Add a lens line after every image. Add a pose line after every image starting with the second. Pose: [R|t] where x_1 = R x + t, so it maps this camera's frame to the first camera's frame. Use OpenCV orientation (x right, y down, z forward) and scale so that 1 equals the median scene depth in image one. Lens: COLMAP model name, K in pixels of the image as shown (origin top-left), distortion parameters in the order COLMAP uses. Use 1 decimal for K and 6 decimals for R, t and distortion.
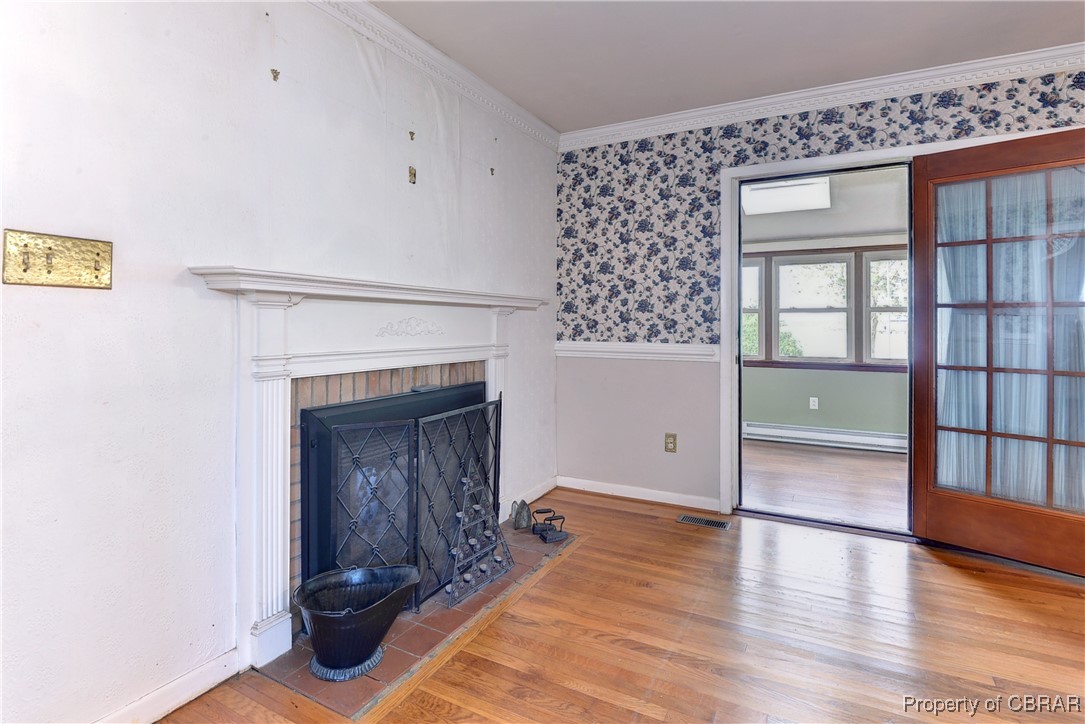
lens RADIAL K [[537.5, 0, 531.4], [0, 537.5, 323.5], [0, 0, 1]] dist [-0.008299, -0.005138]
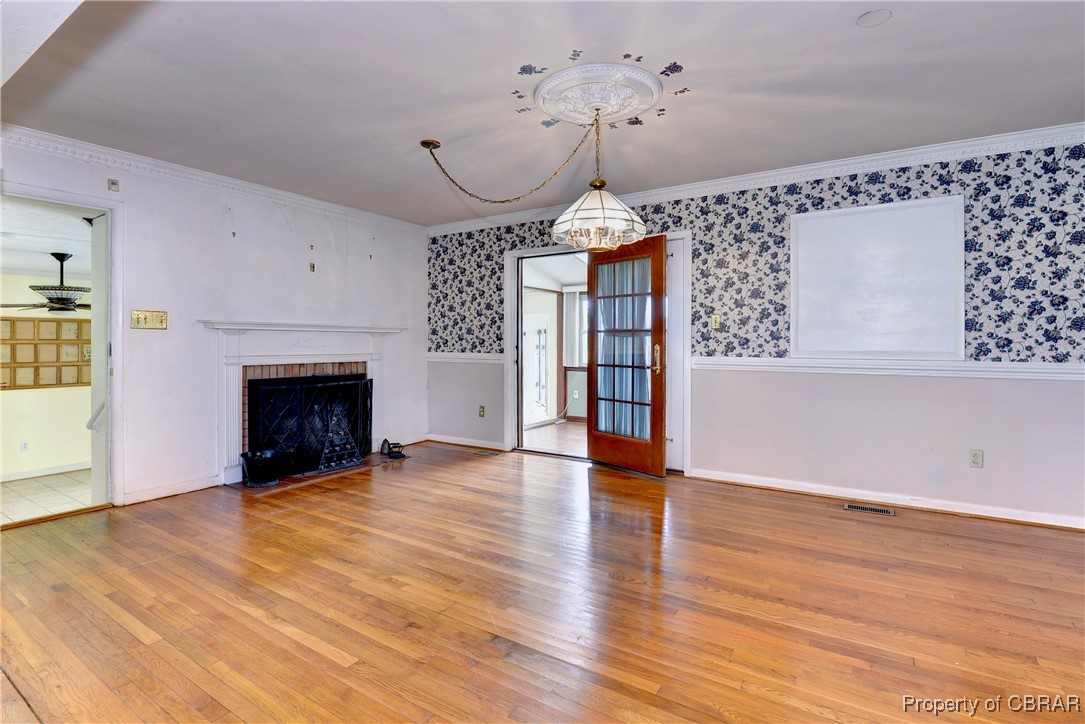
lens RADIAL K [[537.5, 0, 538.1], [0, 537.5, 345.2], [0, 0, 1]] dist [-0.008299, -0.005138]
pose [[0.995887, -0.001360, -0.090595, 0.716721], [0.002030, 0.999971, 0.007311, 0.000310], [0.090582, -0.007465, 0.995861, -0.823068]]
